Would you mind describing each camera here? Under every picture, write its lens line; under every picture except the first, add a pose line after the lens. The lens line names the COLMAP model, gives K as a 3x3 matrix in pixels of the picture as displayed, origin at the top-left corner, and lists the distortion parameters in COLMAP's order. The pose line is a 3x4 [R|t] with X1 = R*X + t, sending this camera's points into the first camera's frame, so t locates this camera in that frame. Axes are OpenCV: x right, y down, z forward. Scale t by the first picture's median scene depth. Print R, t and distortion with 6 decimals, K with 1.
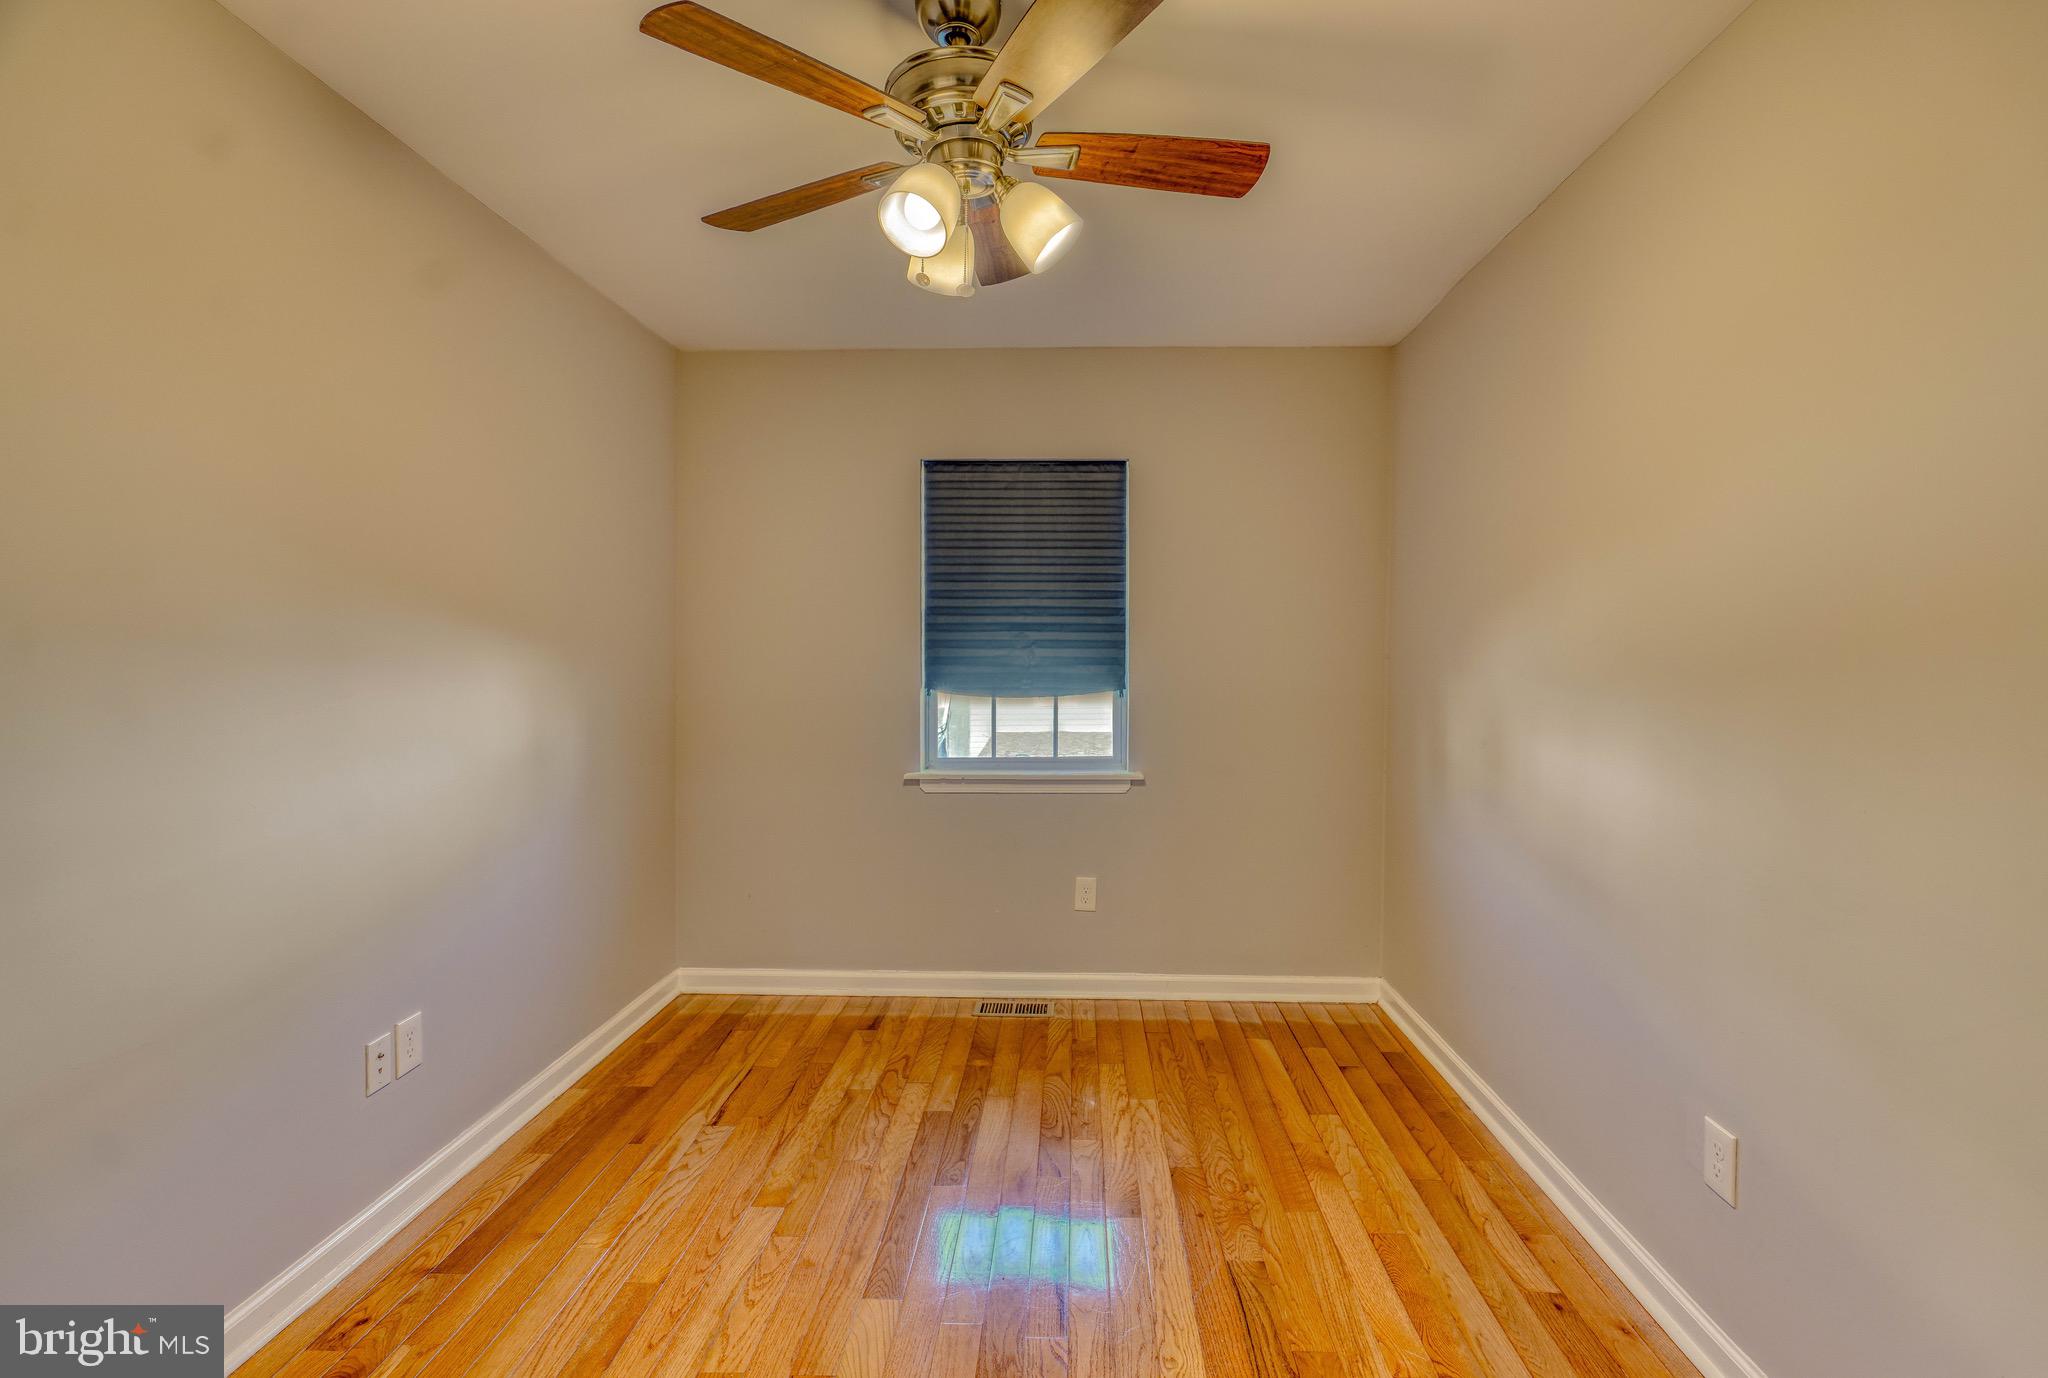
lens RADIAL K [[949.0, 0, 1032.4], [0, 949.0, 674.2], [0, 0, 1]] dist [-0.003738, 0.012530]
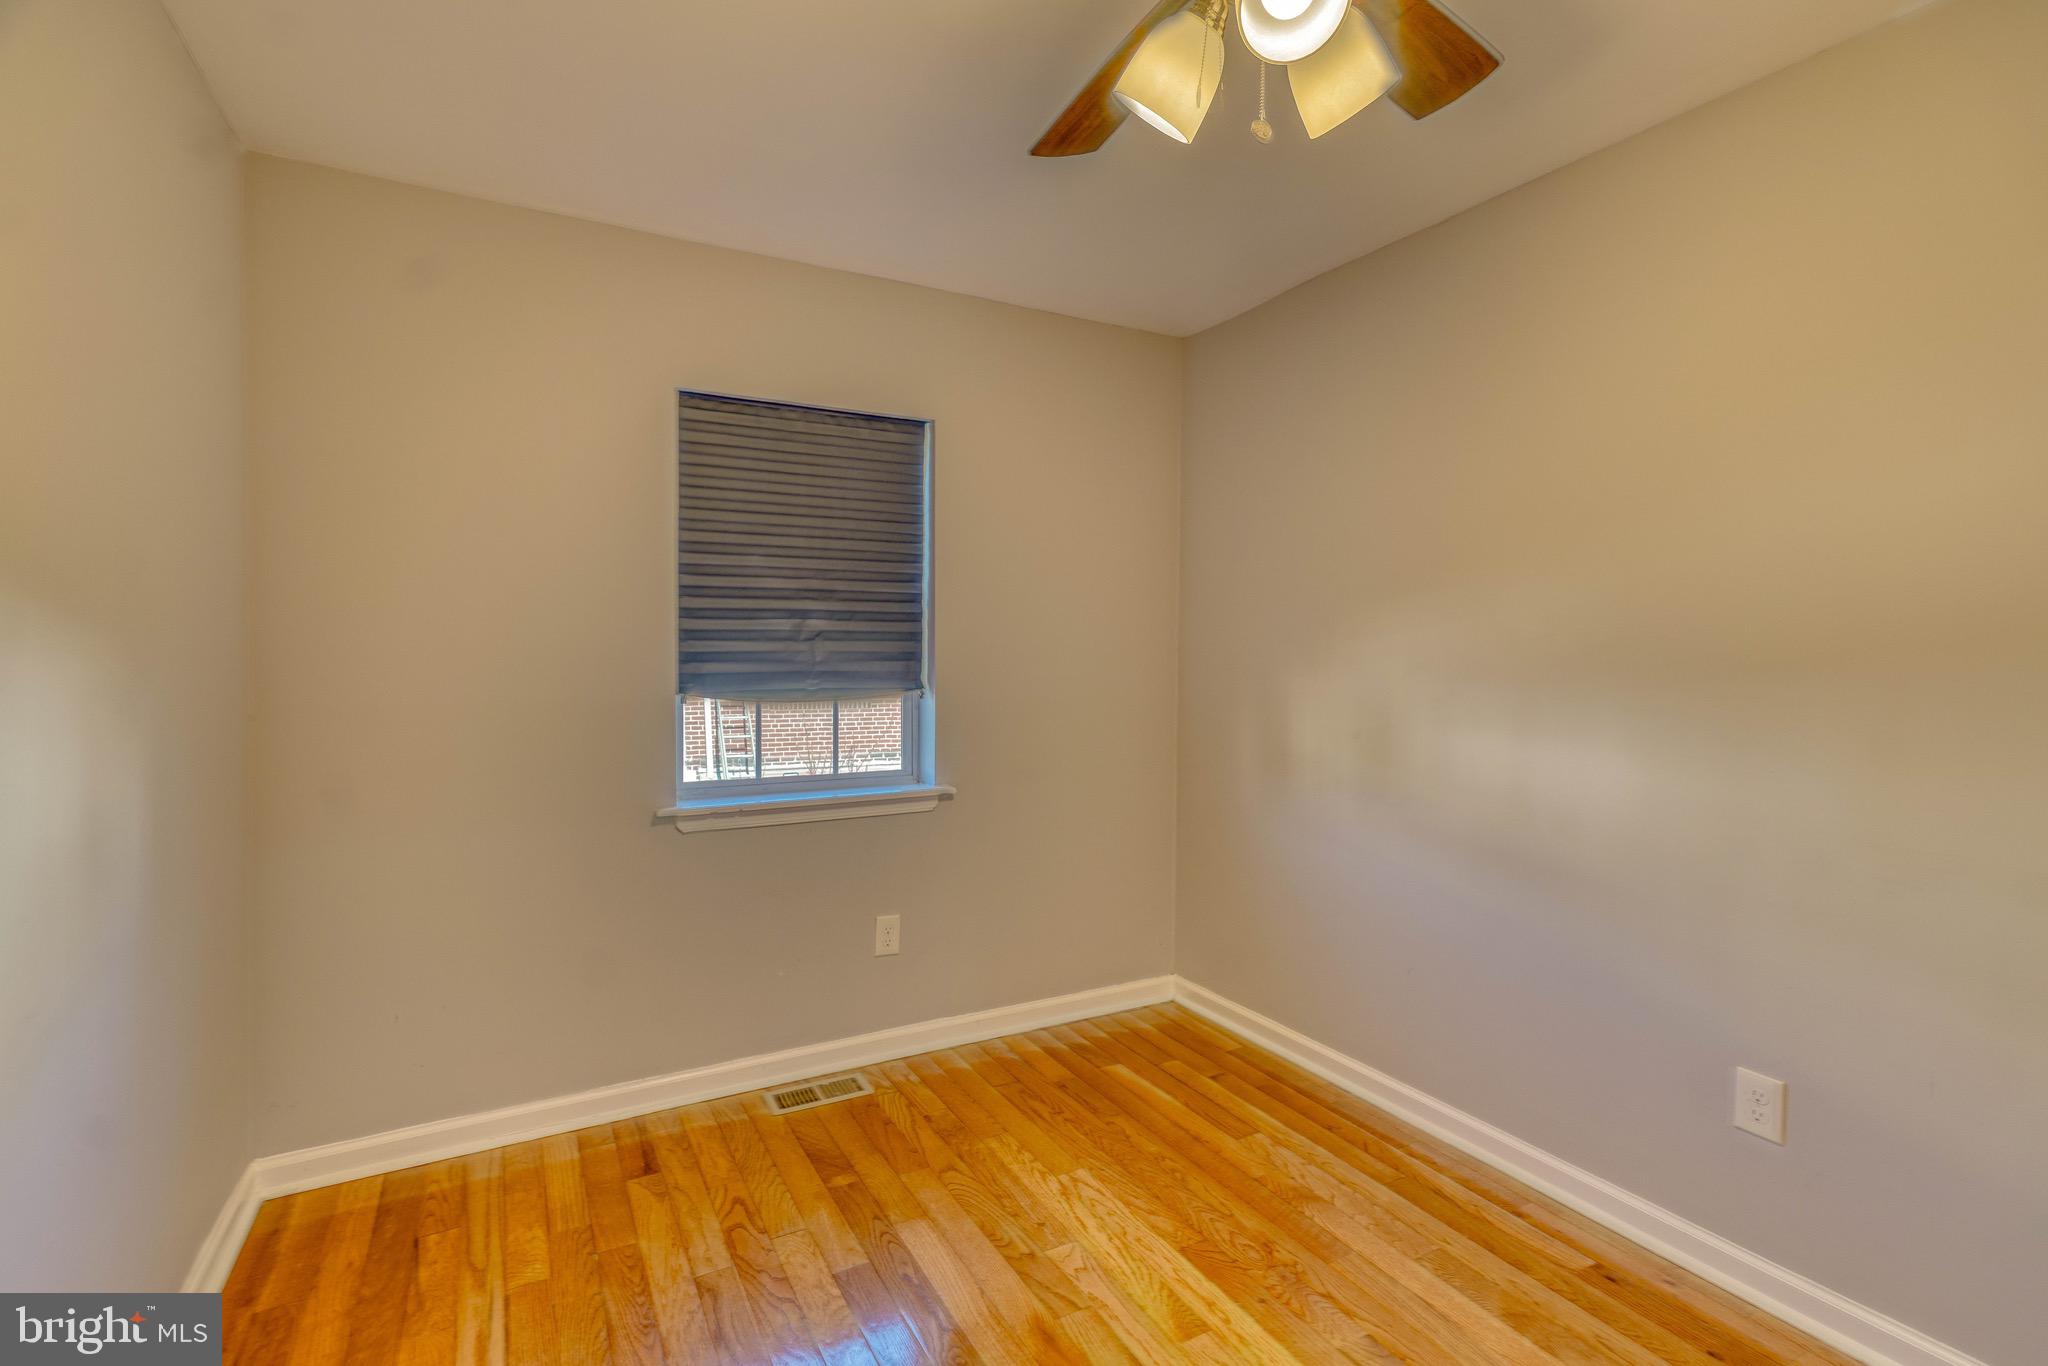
lens RADIAL K [[948.6, 0, 1026.4], [0, 948.6, 664.8], [0, 0, 1]] dist [-0.004877, 0.012484]
pose [[0.857791, -0.008225, 0.513933, -0.320214], [0.008304, 0.999963, 0.002144, -0.008707], [-0.513932, 0.002428, 0.857828, 0.263908]]
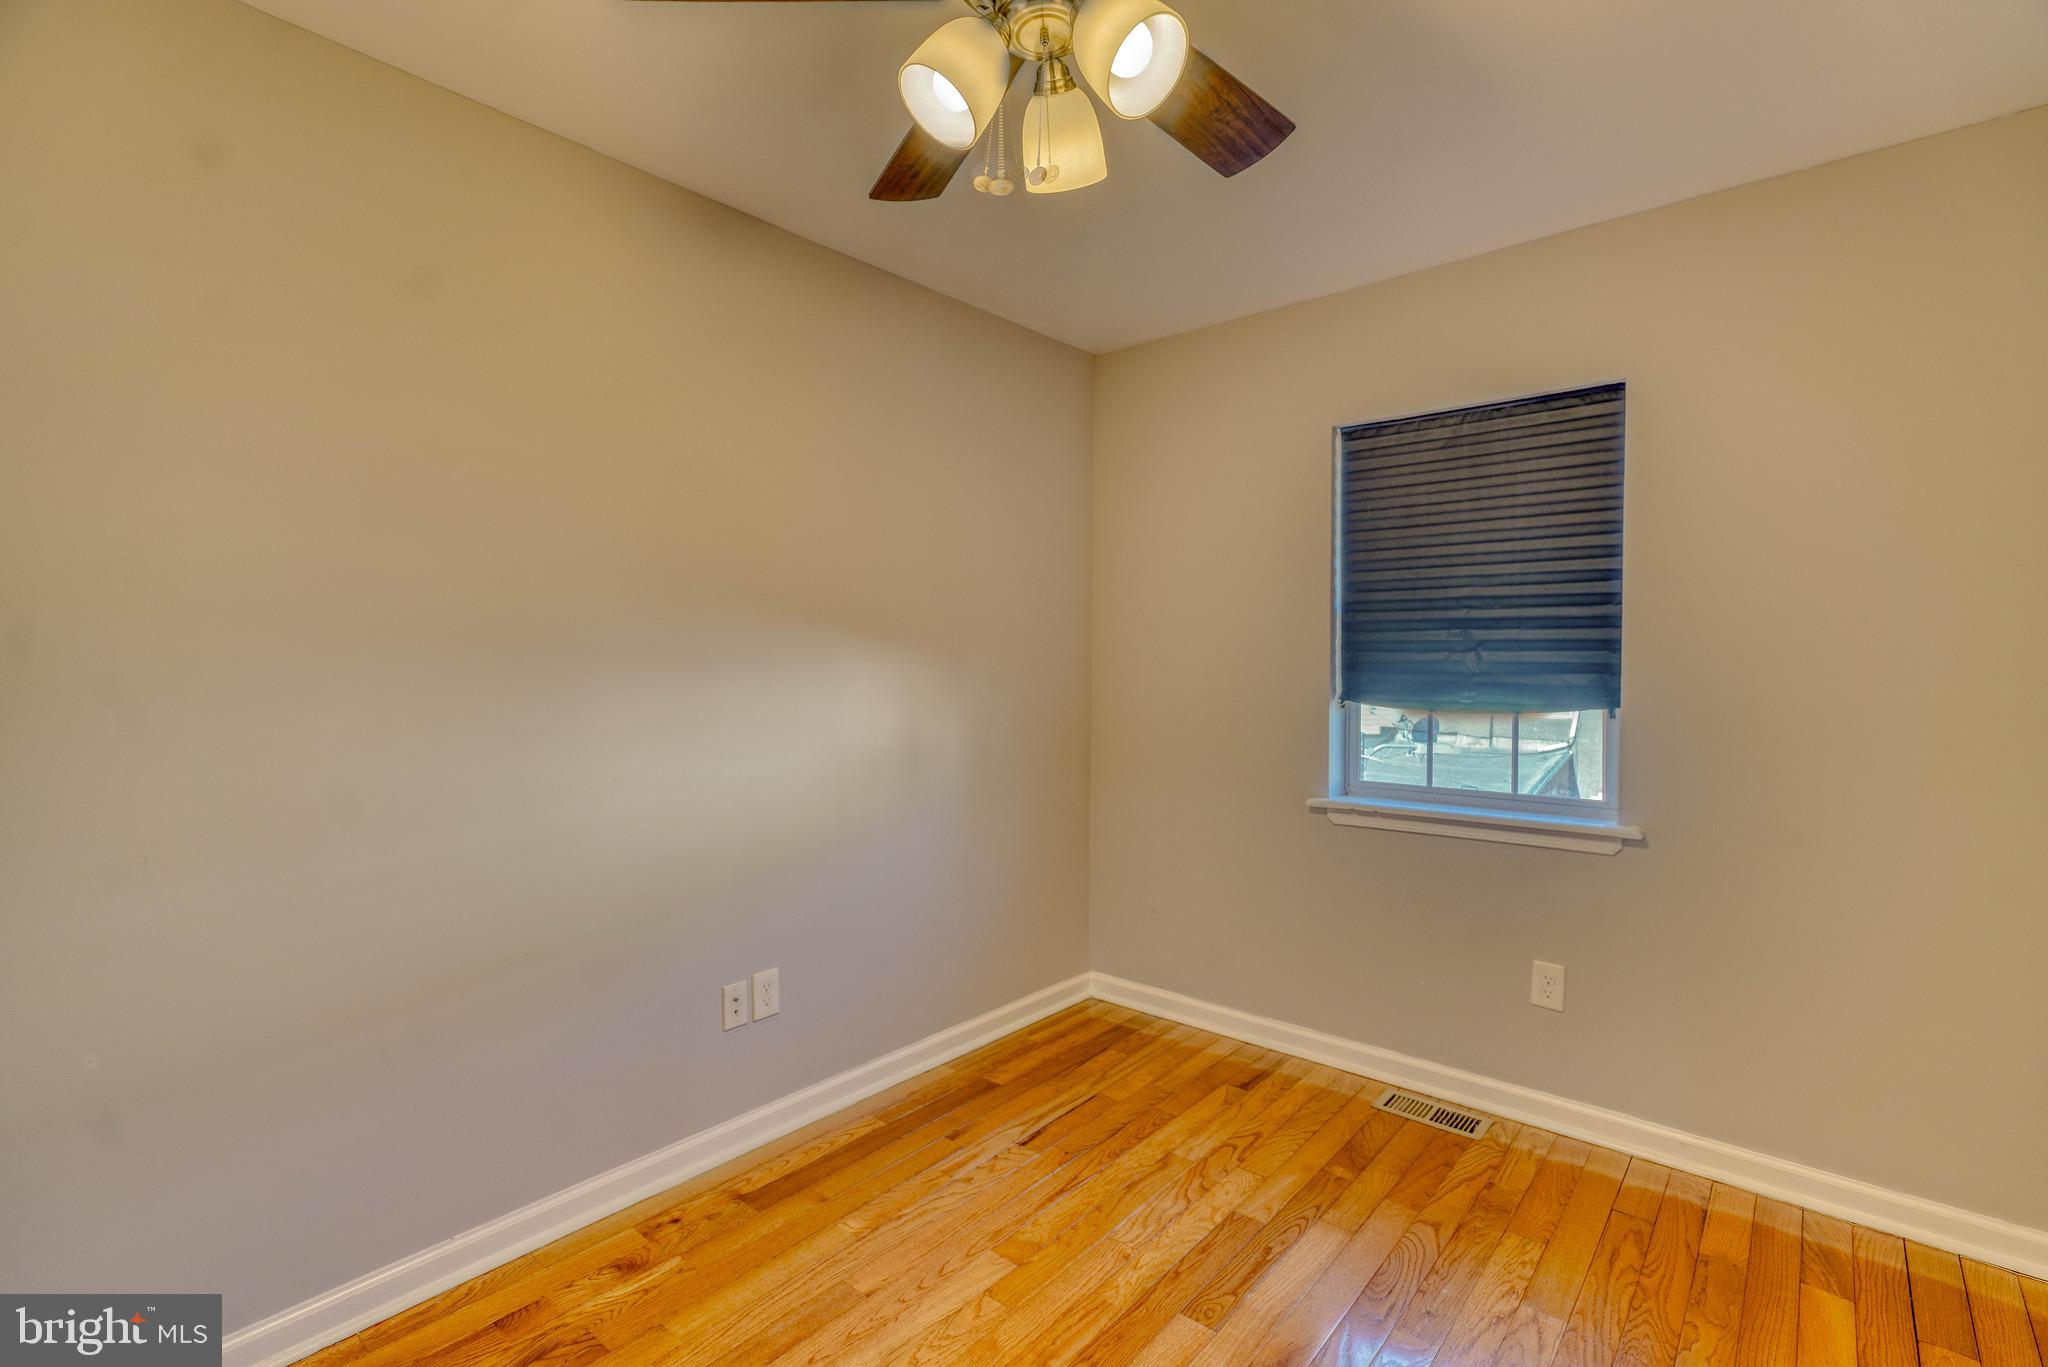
lens RADIAL K [[921.1, 0, 1009.3], [0, 921.1, 679.3], [0, 0, 1]] dist [-0.007692, 0.010529]
pose [[0.782400, 0.012647, -0.622648, 0.203744], [-0.011232, 0.999918, 0.006196, -0.005841], [0.622675, 0.002146, 0.782477, 0.222139]]
